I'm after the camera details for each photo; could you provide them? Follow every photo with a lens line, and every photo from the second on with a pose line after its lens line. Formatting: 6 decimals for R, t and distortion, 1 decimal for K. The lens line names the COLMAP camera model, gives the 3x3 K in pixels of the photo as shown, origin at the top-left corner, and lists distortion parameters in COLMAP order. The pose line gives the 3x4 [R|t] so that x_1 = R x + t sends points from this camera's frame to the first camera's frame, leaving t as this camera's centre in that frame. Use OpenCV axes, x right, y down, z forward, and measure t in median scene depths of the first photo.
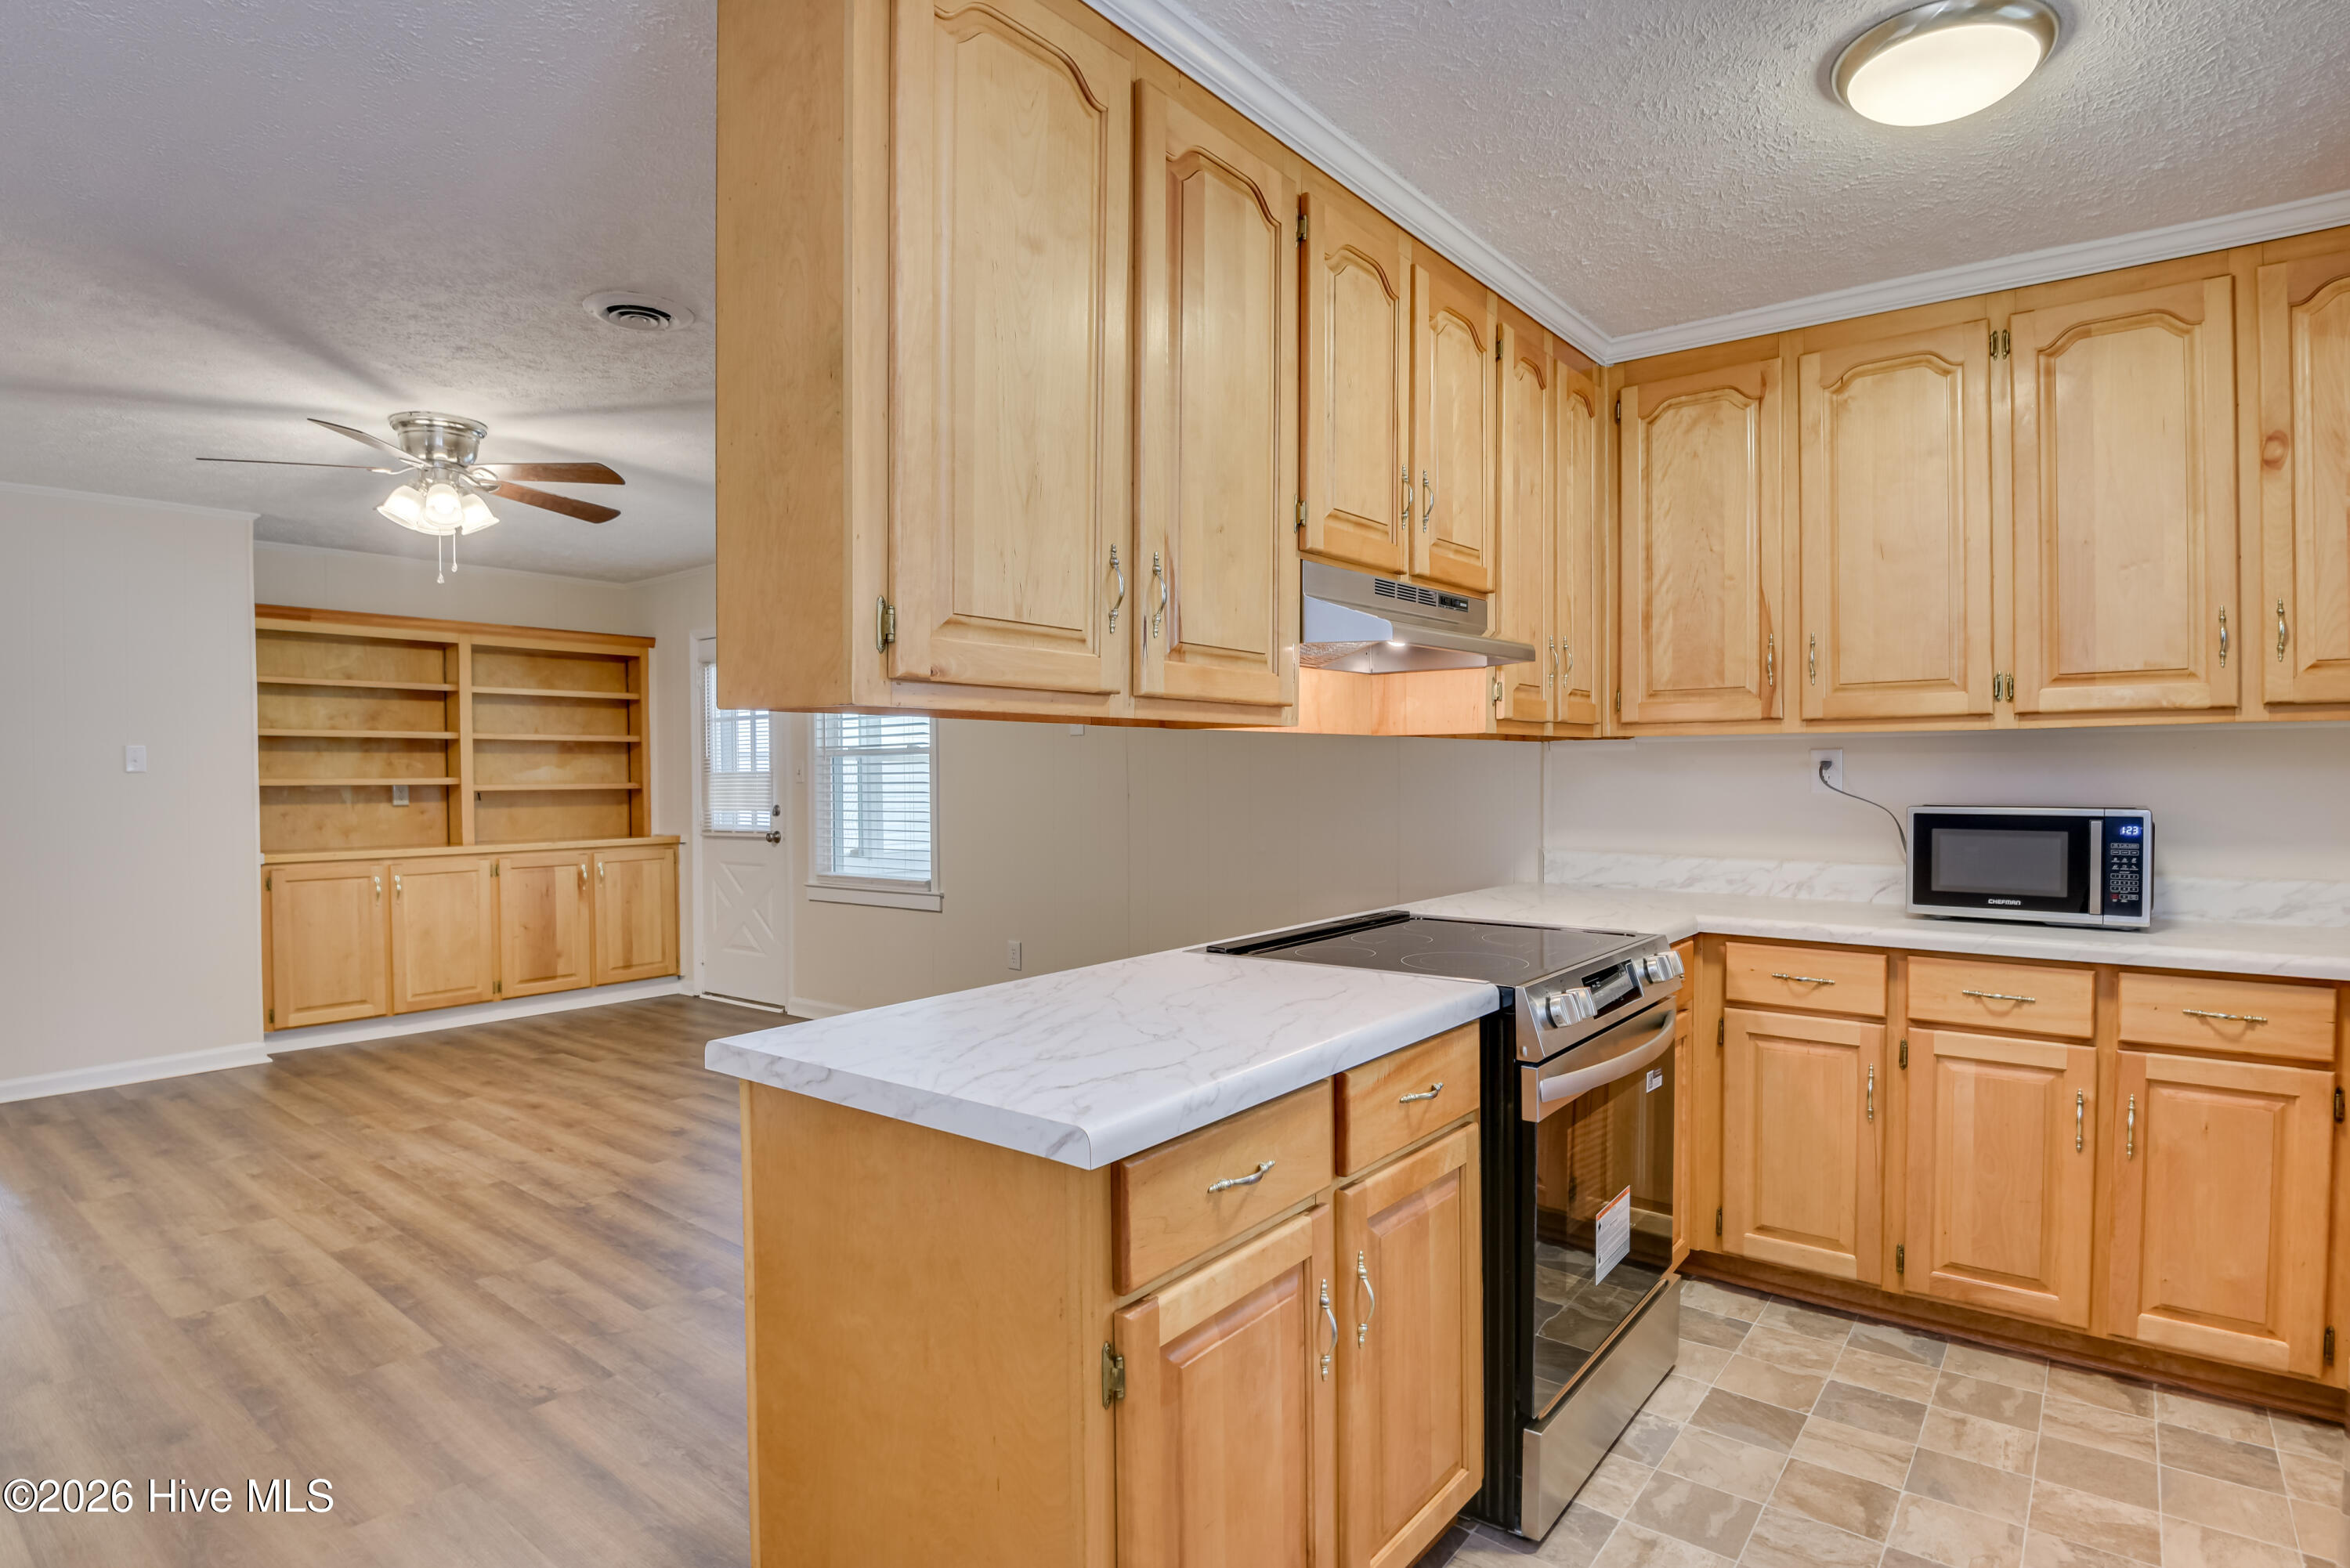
lens RADIAL K [[1191.3, 0, 1272.4], [0, 1191.3, 785.6], [0, 0, 1]] dist [-0.045024, -0.000814]
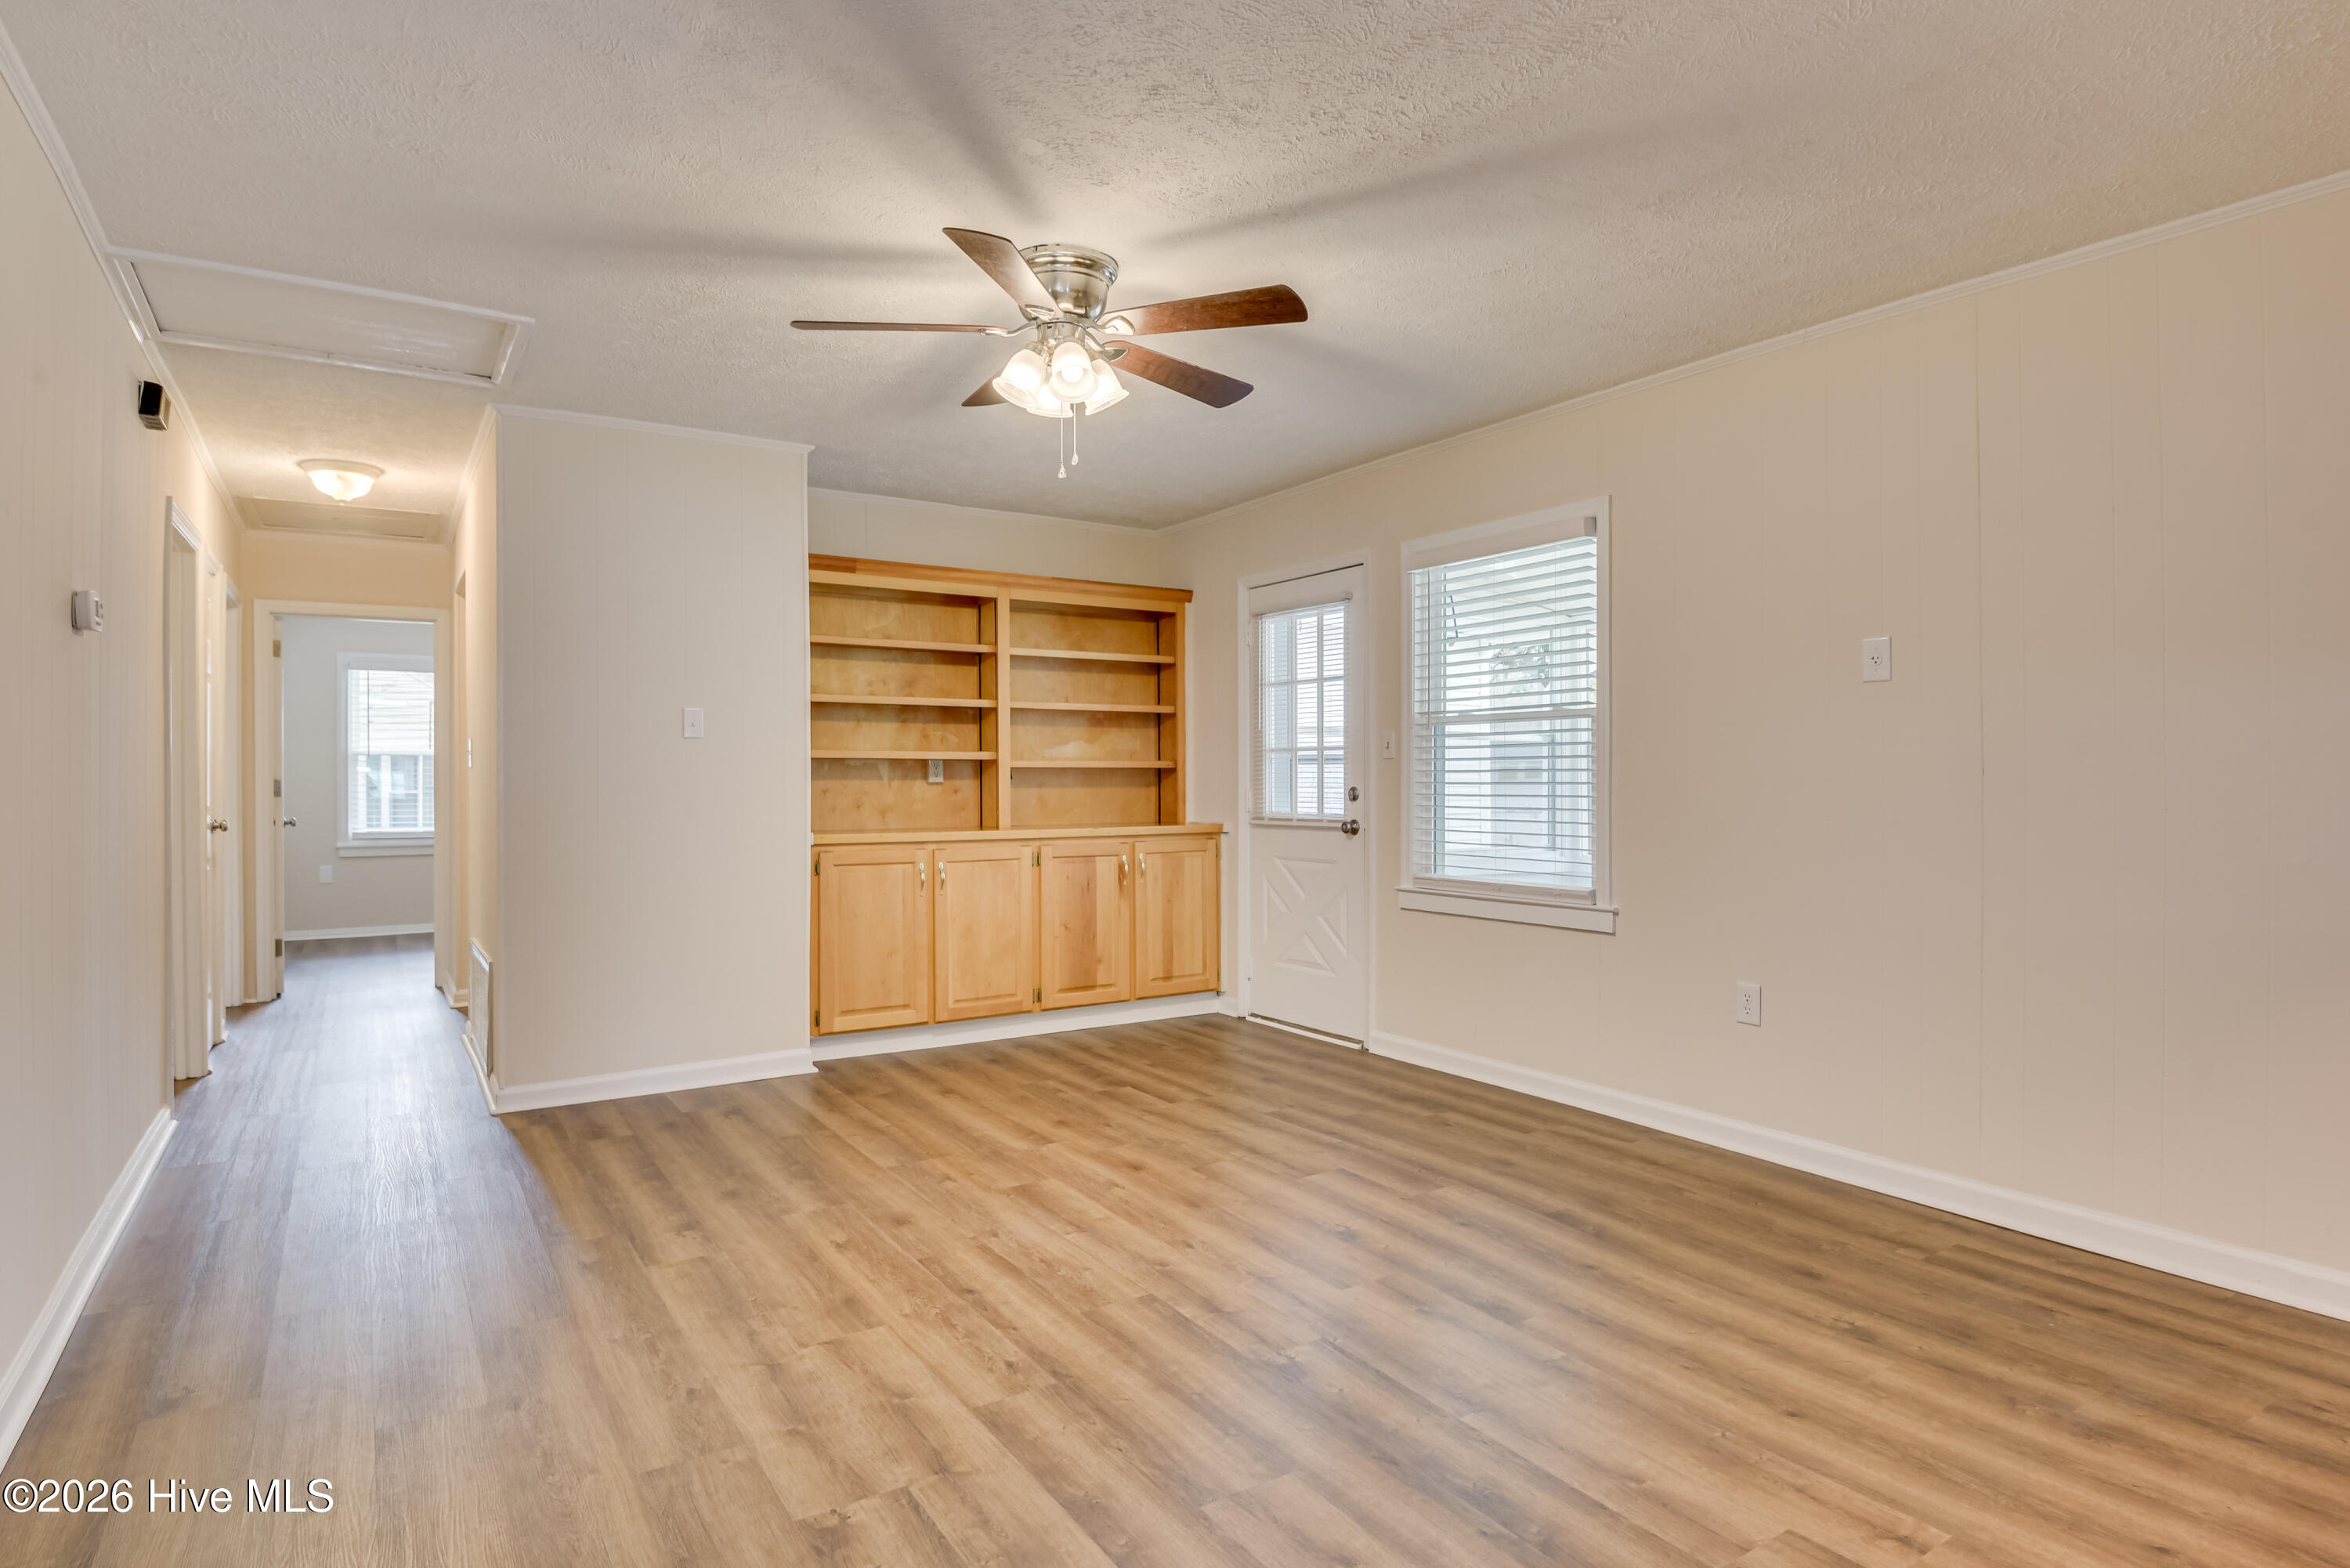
lens RADIAL K [[1280.6, 0, 1225.9], [0, 1280.6, 773.4], [0, 0, 1]] dist [-0.002763, -0.019537]
pose [[0.937545, 0.007314, -0.347788, -0.240884], [-0.010295, 0.999924, -0.006726, 0.016748], [0.347712, 0.009886, 0.937549, 0.190138]]
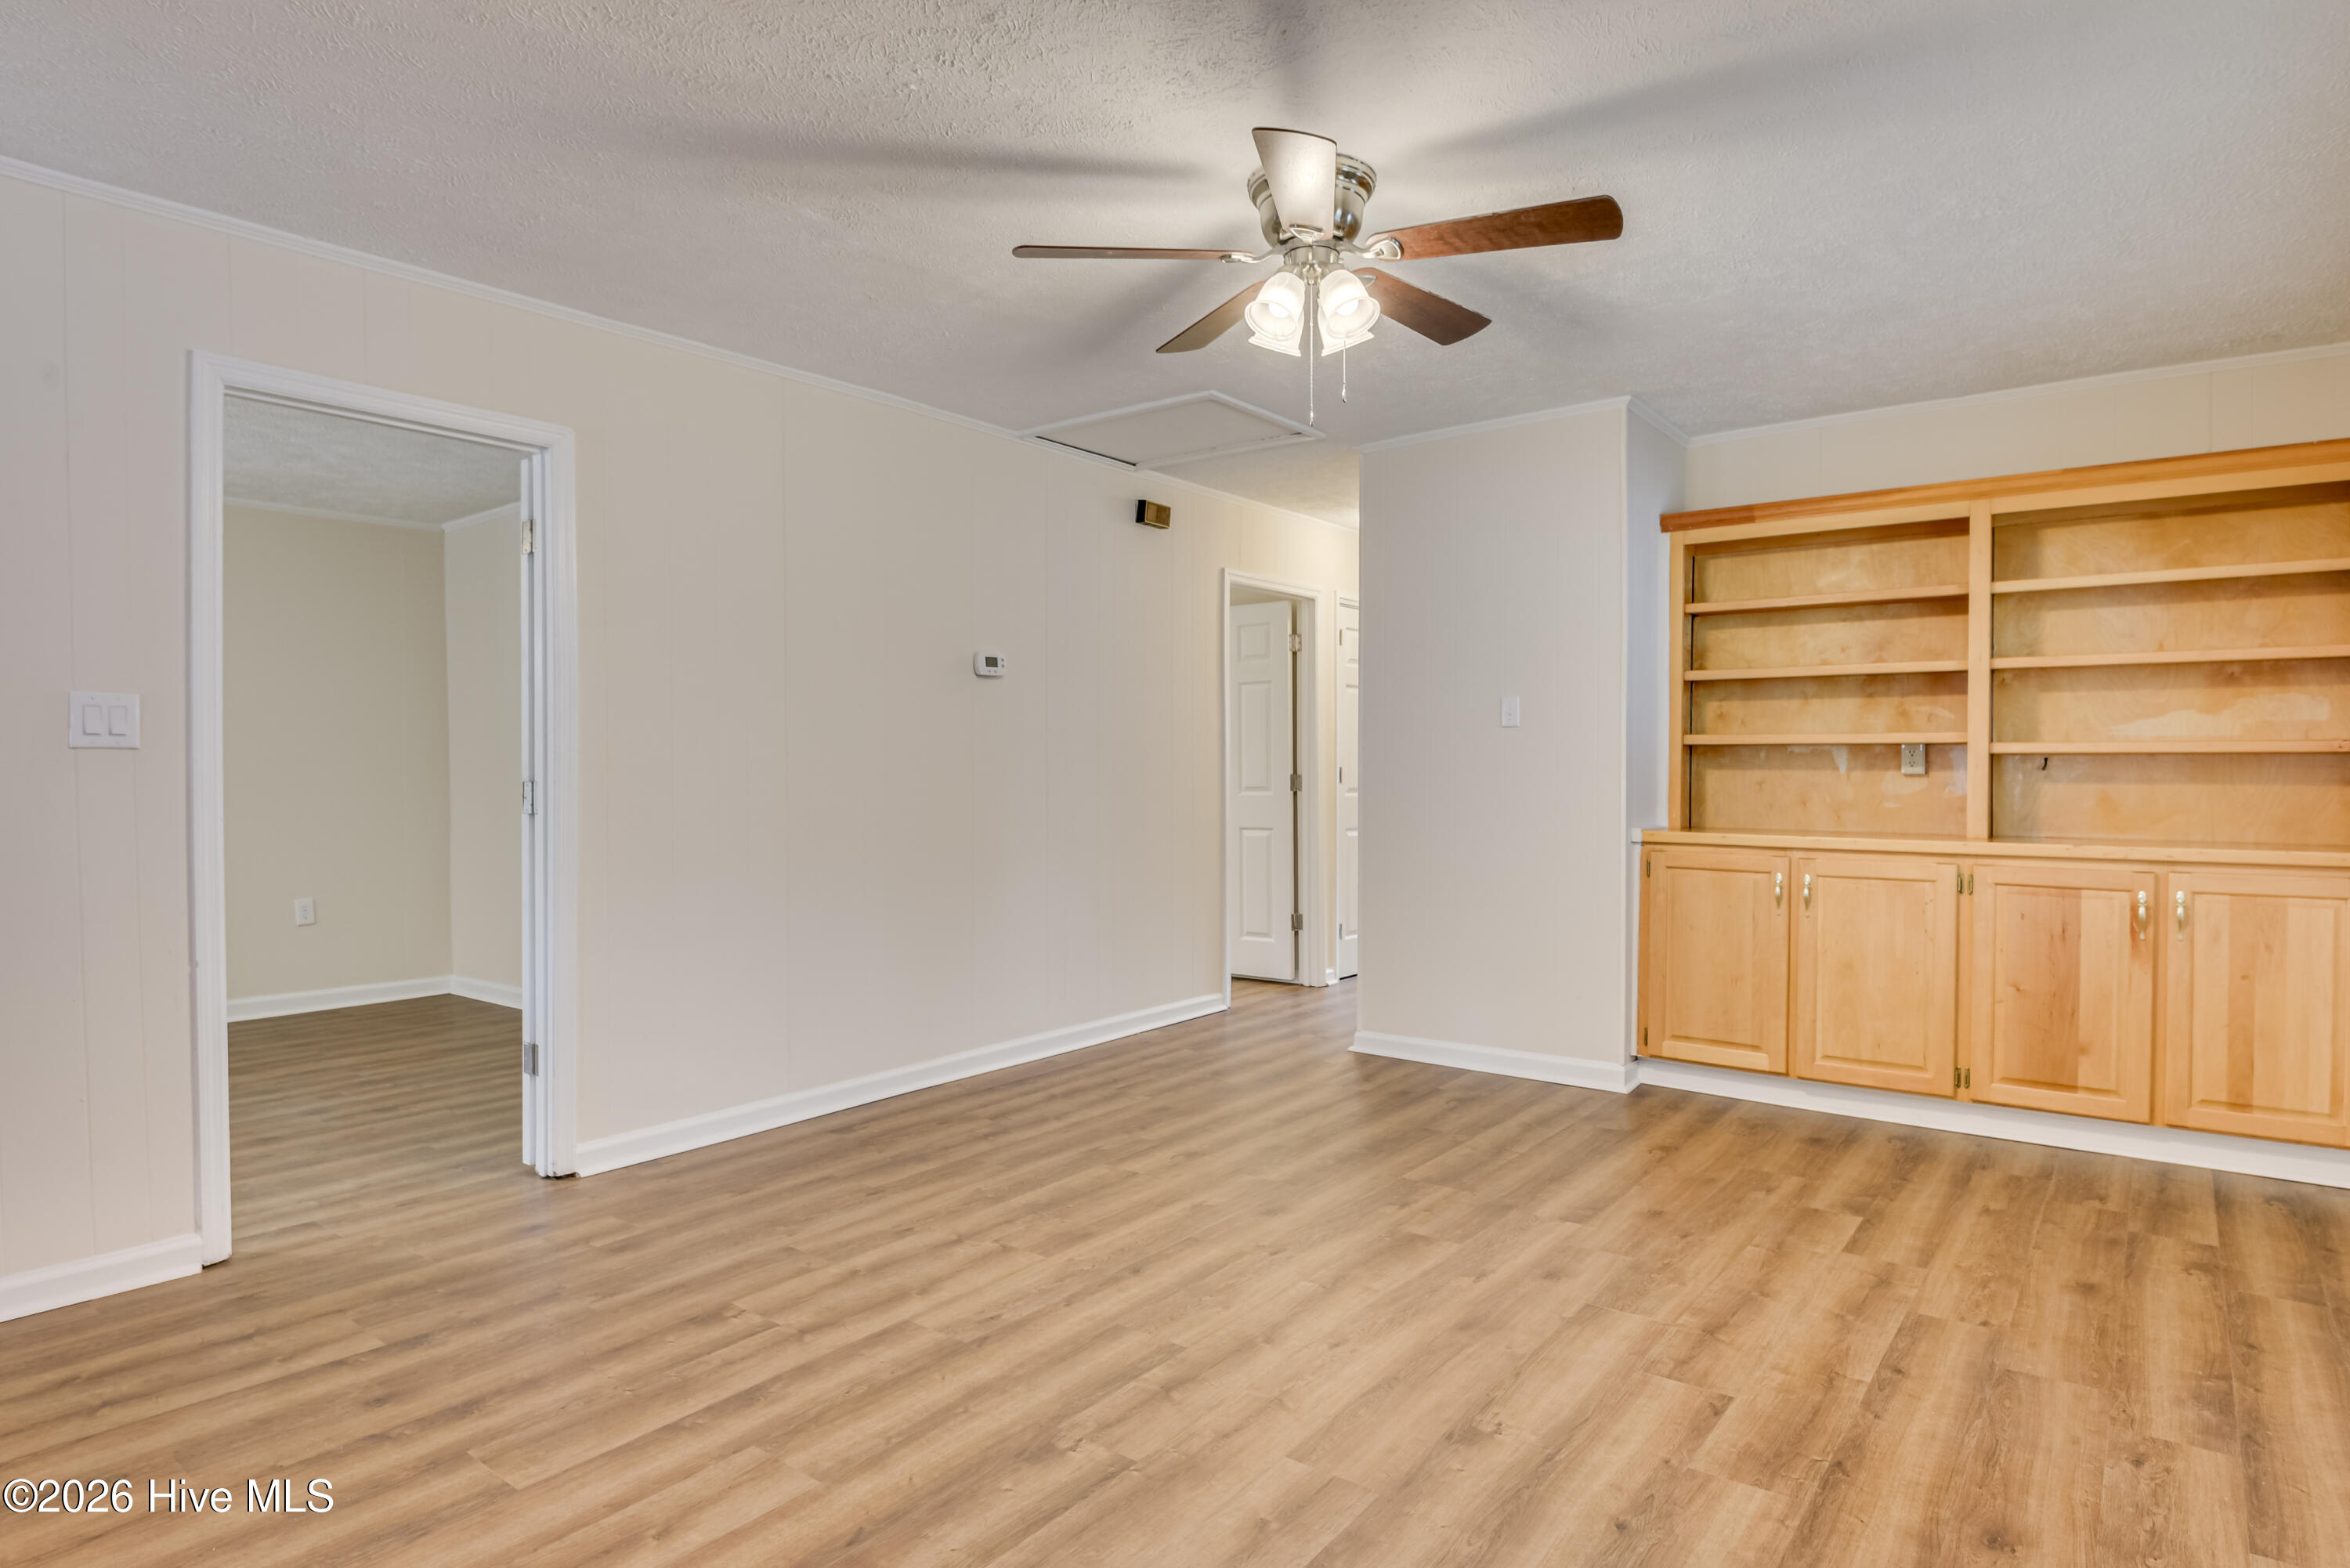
lens RADIAL K [[1280.6, 0, 1106.9], [0, 1280.6, 785.9], [0, 0, 1]] dist [-0.002763, -0.019537]
pose [[-0.064893, 0.024434, -0.997593, 0.019547], [-0.008797, 0.999647, 0.025057, 0.011000], [0.997853, 0.010402, -0.064655, 0.691046]]
